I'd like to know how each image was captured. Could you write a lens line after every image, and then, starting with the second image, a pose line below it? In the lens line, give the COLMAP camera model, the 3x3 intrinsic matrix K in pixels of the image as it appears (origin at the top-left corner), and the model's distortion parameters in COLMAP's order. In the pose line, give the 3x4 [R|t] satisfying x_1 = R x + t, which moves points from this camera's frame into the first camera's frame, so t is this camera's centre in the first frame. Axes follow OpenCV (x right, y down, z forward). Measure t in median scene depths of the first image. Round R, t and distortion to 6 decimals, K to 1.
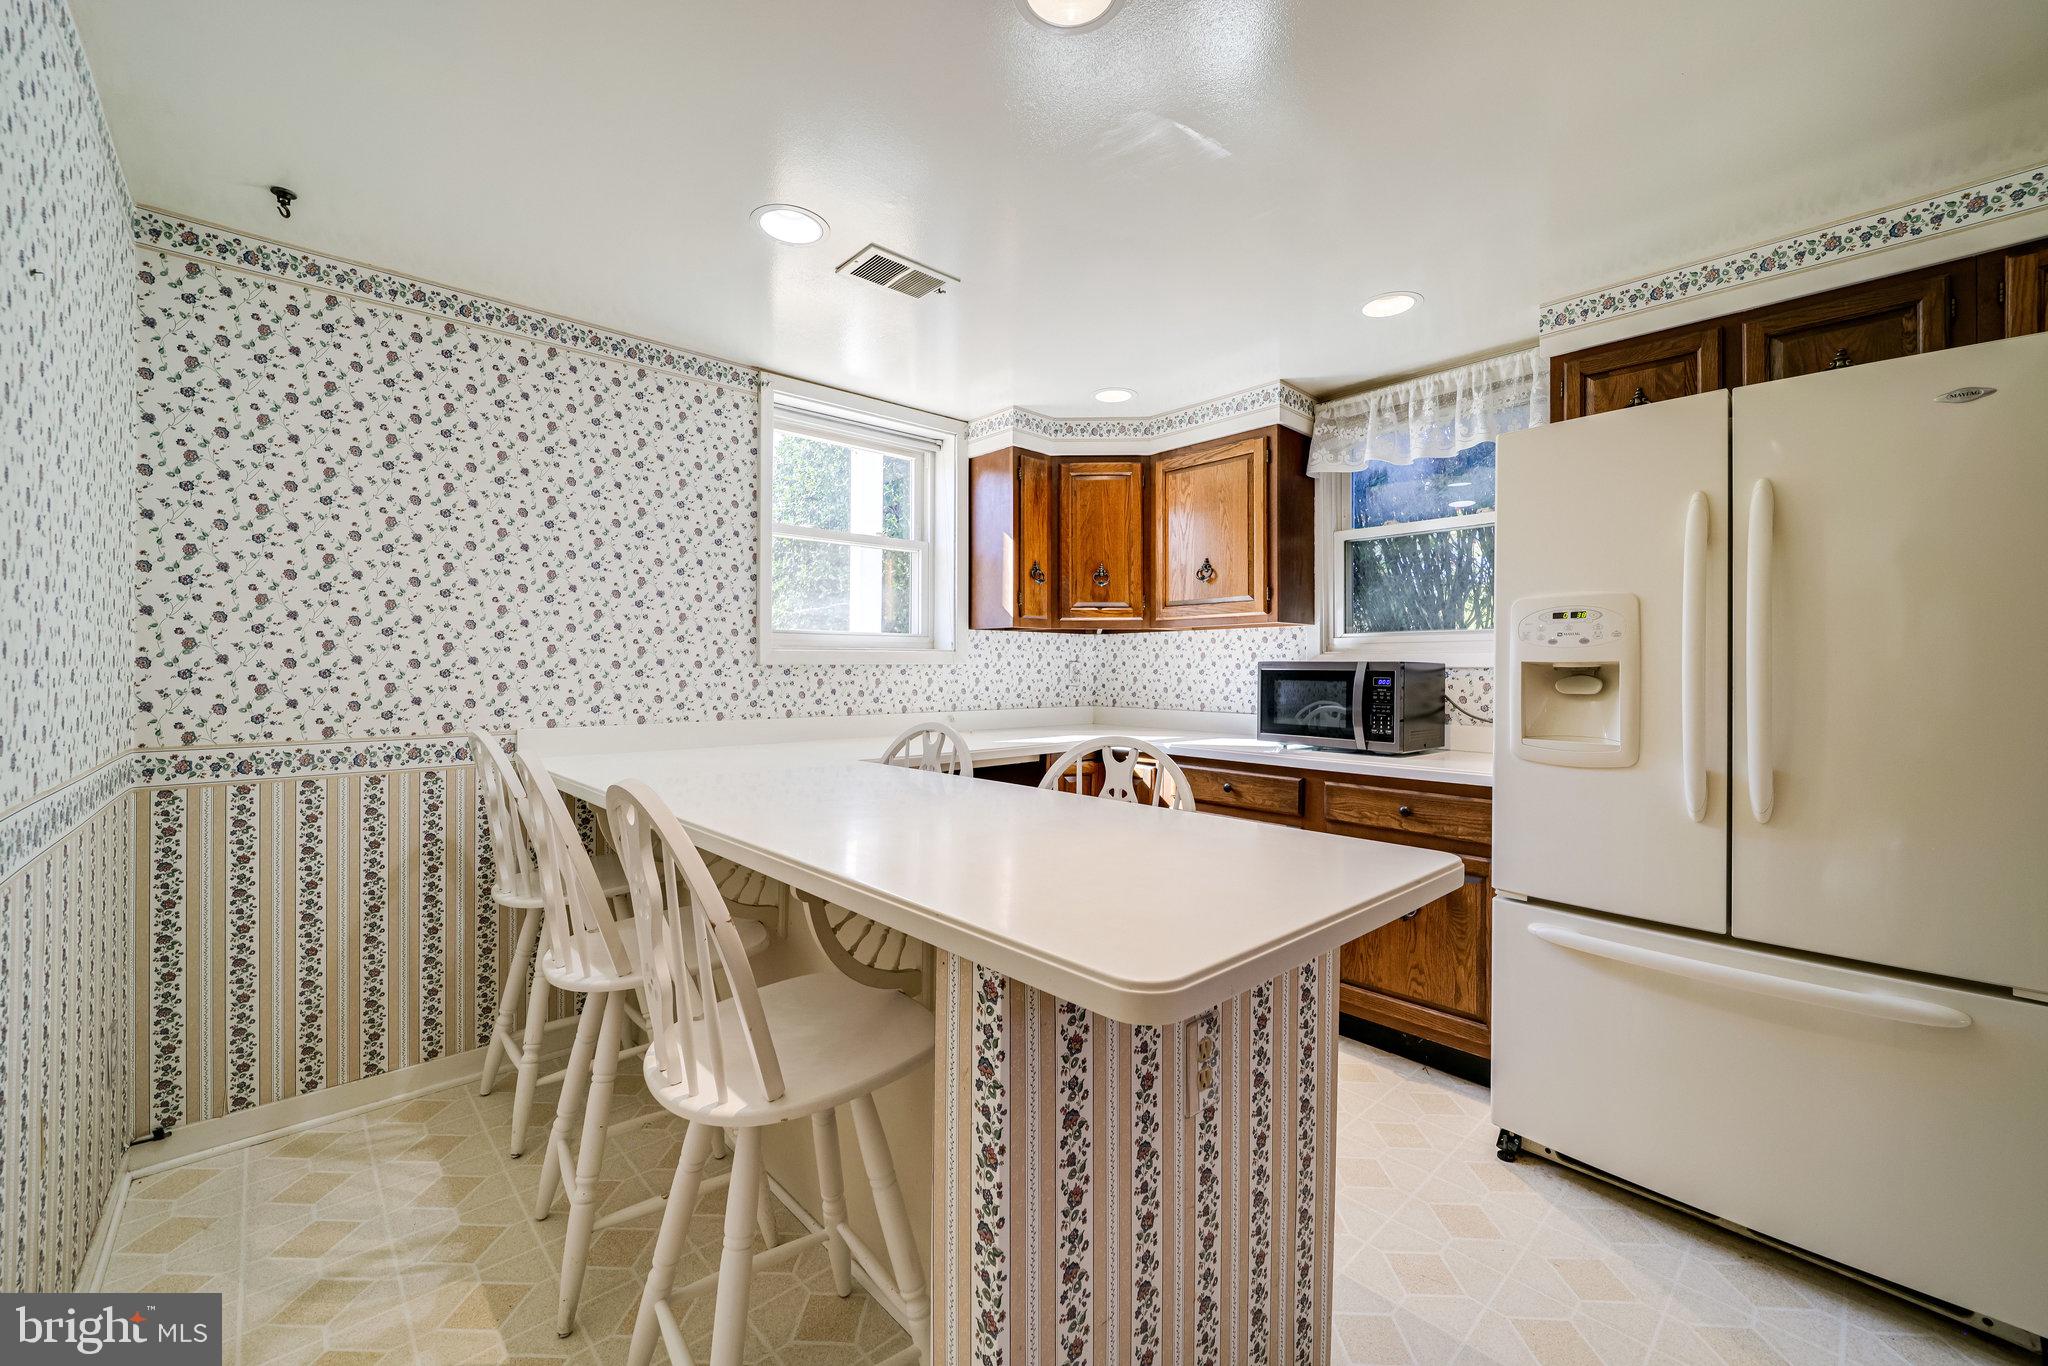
lens RADIAL K [[810.6, 0, 1021.0], [0, 810.6, 671.0], [0, 0, 1]] dist [-0.000948, -0.004179]
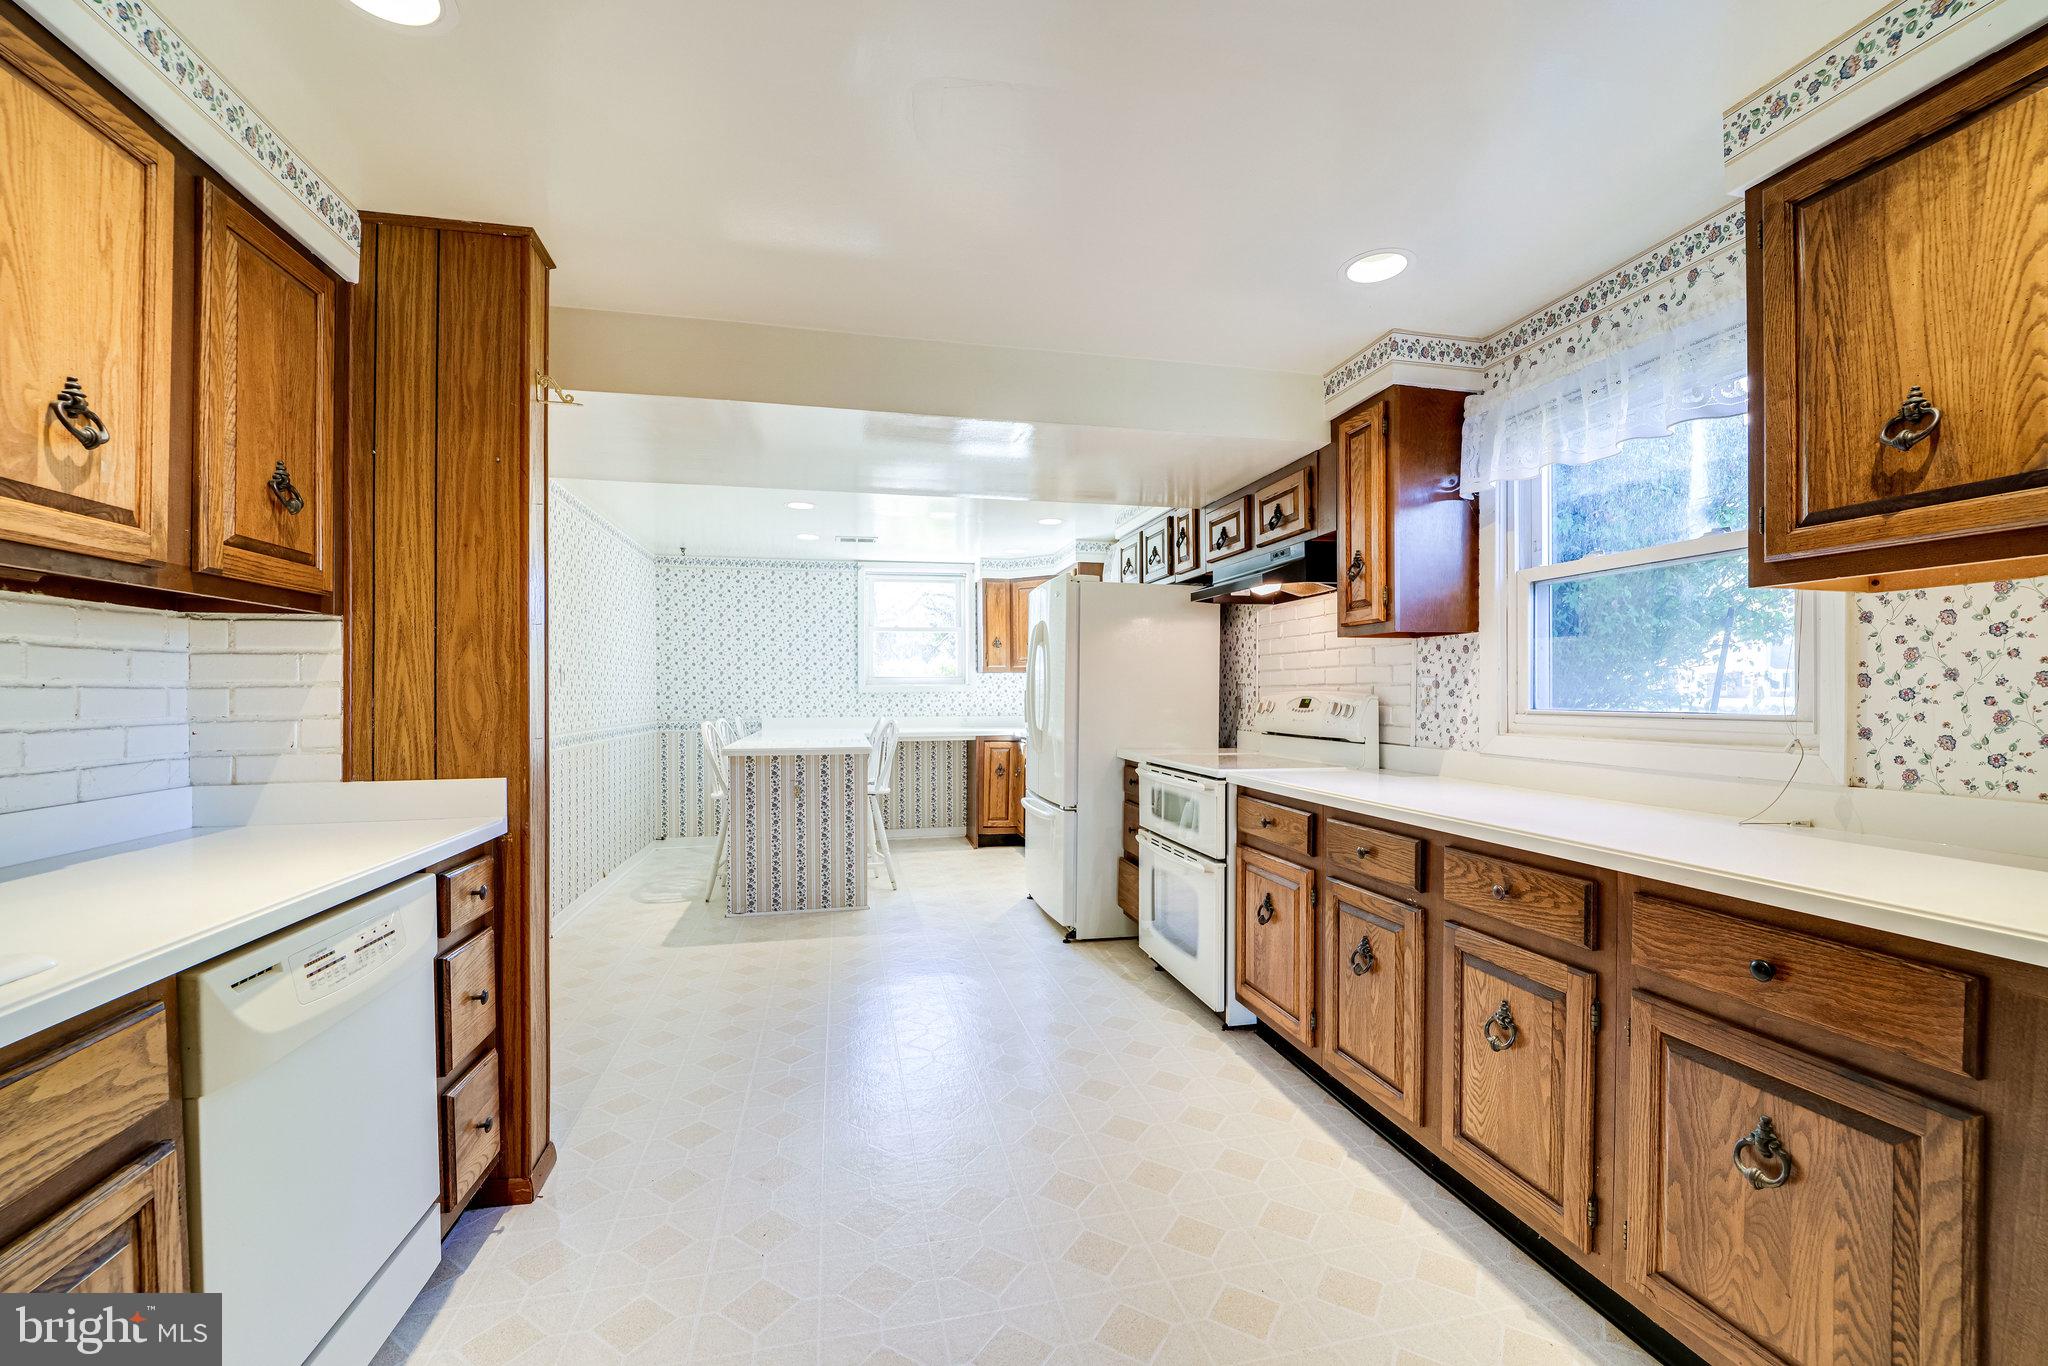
lens RADIAL K [[826.4, 0, 1026.7], [0, 826.4, 694.2], [0, 0, 1]] dist [-0.015607, 0.000010]
pose [[0.867298, -0.005565, -0.497758, 1.579224], [0.004339, 0.999984, -0.003621, 0.008497], [0.497770, 0.000981, 0.867309, -0.972173]]
